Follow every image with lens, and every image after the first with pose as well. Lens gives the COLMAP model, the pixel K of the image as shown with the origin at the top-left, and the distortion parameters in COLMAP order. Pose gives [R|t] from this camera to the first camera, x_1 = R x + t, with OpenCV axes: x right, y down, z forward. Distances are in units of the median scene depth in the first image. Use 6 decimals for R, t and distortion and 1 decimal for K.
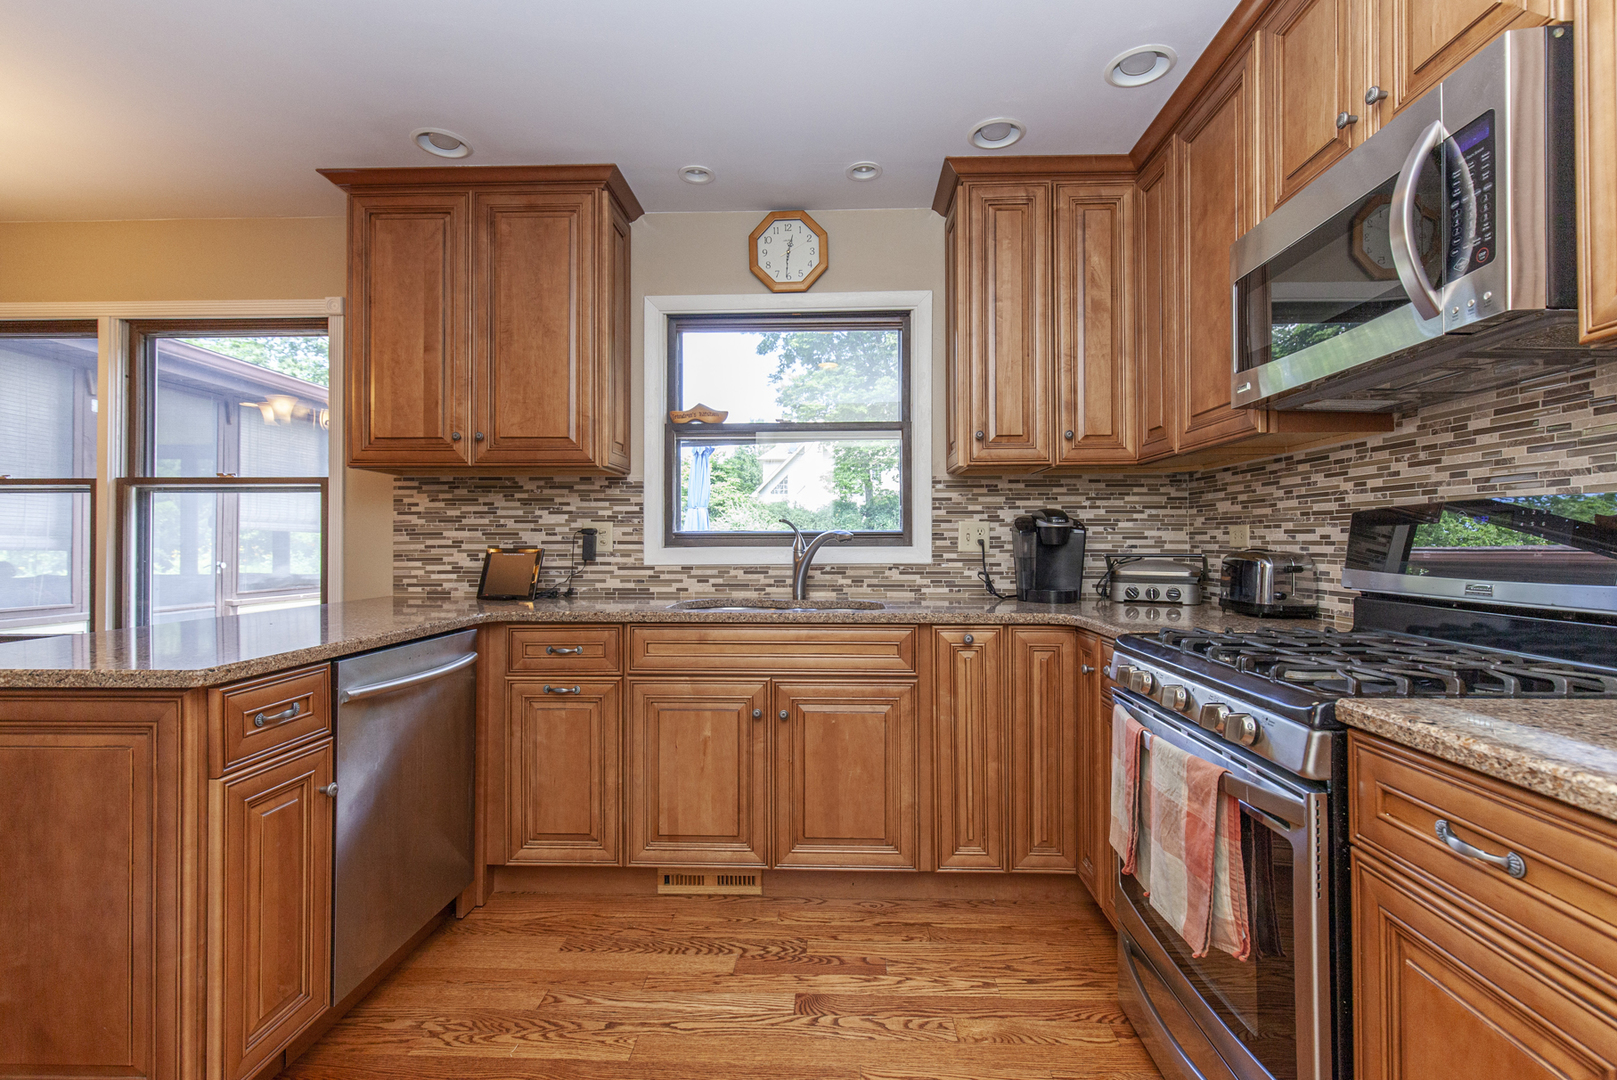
lens RADIAL K [[733.6, 0, 814.3], [0, 733.6, 541.2], [0, 0, 1]] dist [0.001798, -0.000337]
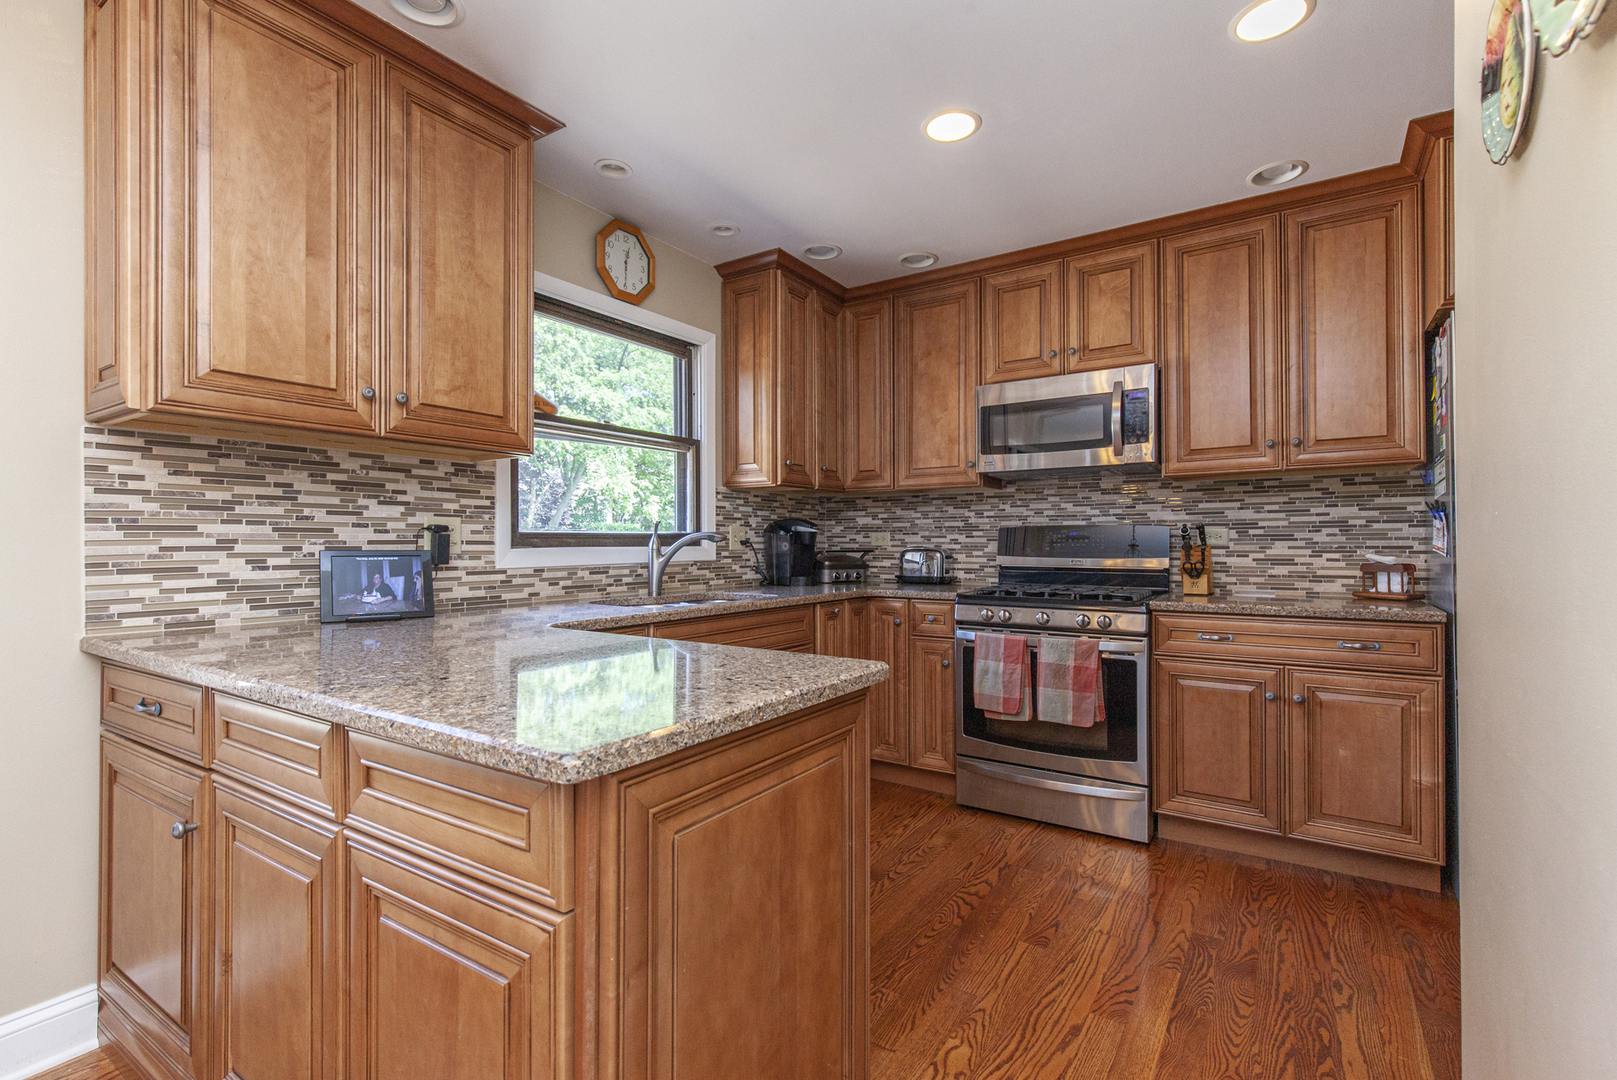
lens RADIAL K [[733.6, 0, 812.3], [0, 733.6, 539.5], [0, 0, 1]] dist [0.001798, -0.000337]
pose [[0.514574, 0.004925, 0.857432, -0.779150], [-0.001556, 0.999987, -0.004810, 0.001752], [-0.857445, 0.001141, 0.514575, 0.237282]]
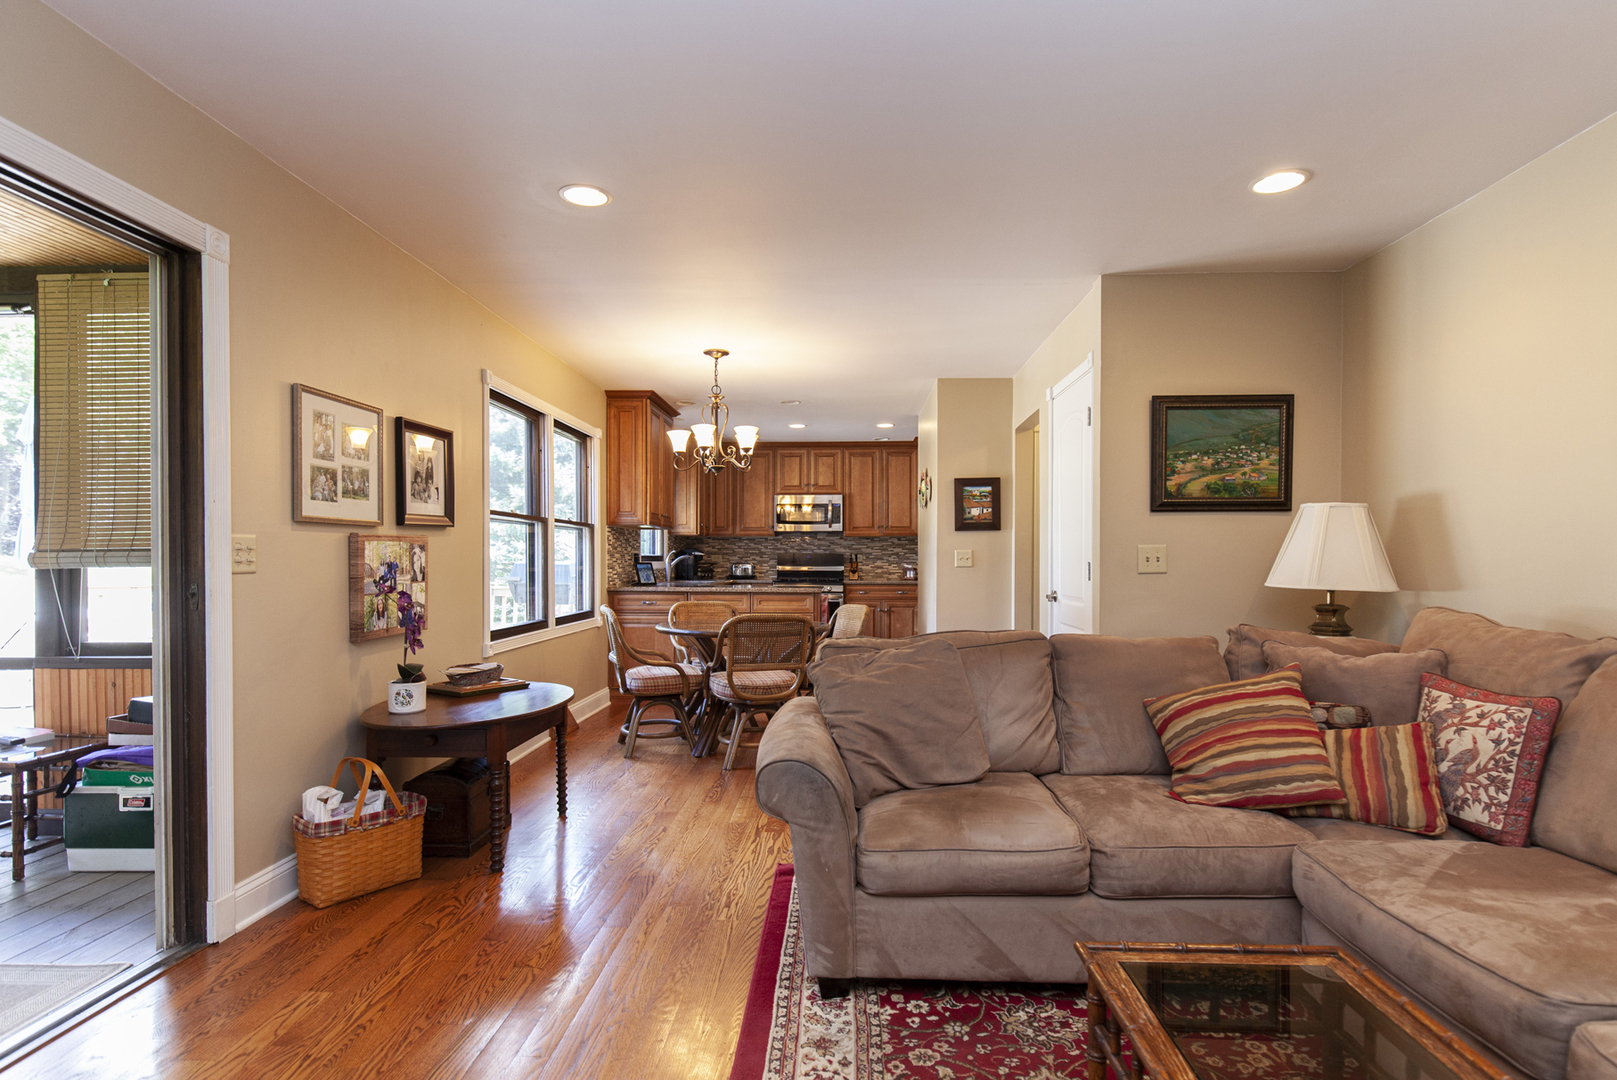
lens RADIAL K [[834.4, 0, 811.5], [0, 834.4, 553.5], [0, 0, 1]] dist [-0.001133, -0.000339]
pose [[-0.005188, 0.010055, 0.999936, -2.835941], [-0.006829, 0.999926, -0.010090, 0.006338], [-0.999963, -0.006881, -0.005119, 0.487880]]
